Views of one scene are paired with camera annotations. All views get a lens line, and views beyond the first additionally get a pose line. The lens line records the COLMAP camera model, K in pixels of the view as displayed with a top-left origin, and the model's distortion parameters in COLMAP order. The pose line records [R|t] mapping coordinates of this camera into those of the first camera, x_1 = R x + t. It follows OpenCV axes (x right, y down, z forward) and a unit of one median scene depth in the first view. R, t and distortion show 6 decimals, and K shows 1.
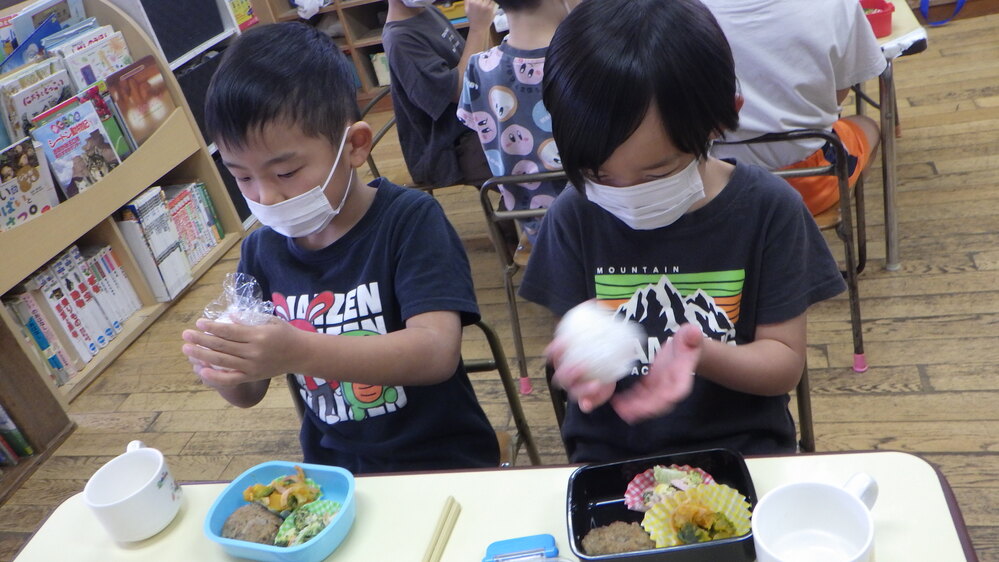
lens RADIAL K [[842.2, 0, 499.5], [0, 842.2, 281.0], [0, 0, 1]] dist [-0.003539, 0.000222]
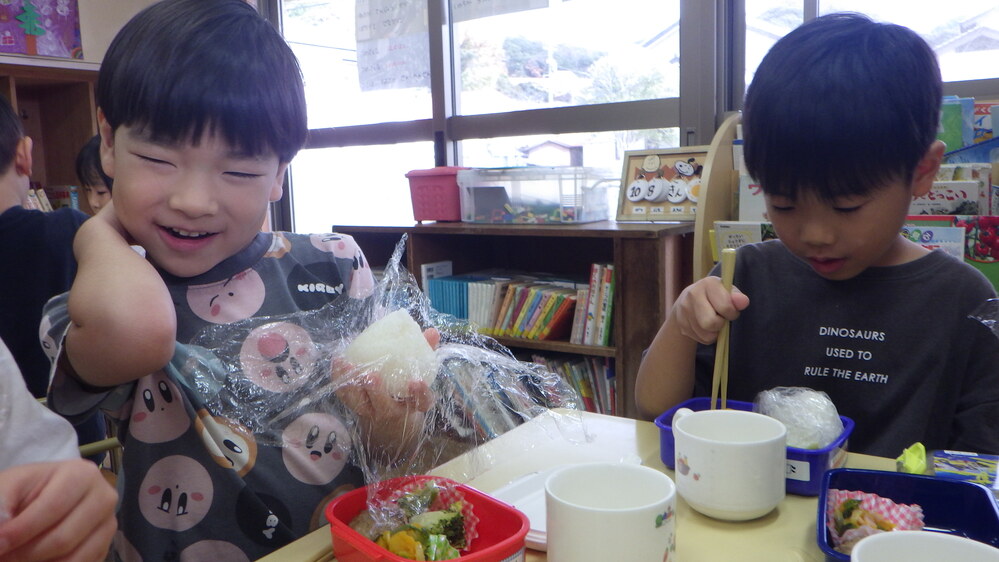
lens RADIAL K [[842.2, 0, 499.5], [0, 842.2, 281.0], [0, 0, 1]] dist [-0.003539, 0.000222]
pose [[-0.321820, 0.370219, -0.871419, 0.315671], [-0.372228, 0.796798, 0.475982, -0.386683], [0.870562, 0.477547, -0.118620, 0.774048]]
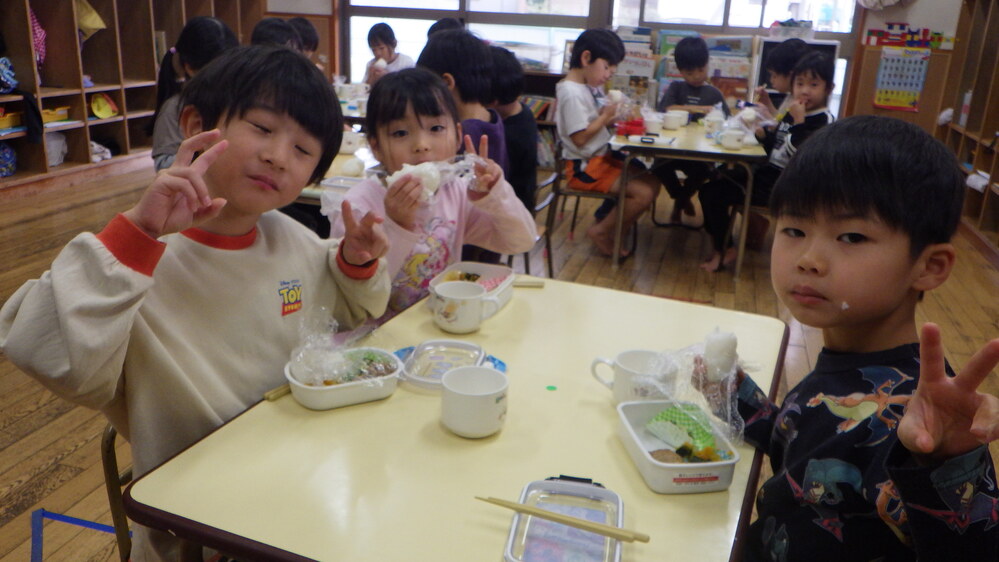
lens RADIAL K [[842.2, 0, 499.5], [0, 842.2, 281.0], [0, 0, 1]] dist [-0.003539, 0.000222]
pose [[-0.033769, 0.544403, -0.838144, 1.722852], [-0.529994, 0.701239, 0.476833, -0.644626], [0.847329, 0.460313, 0.264850, 0.225312]]
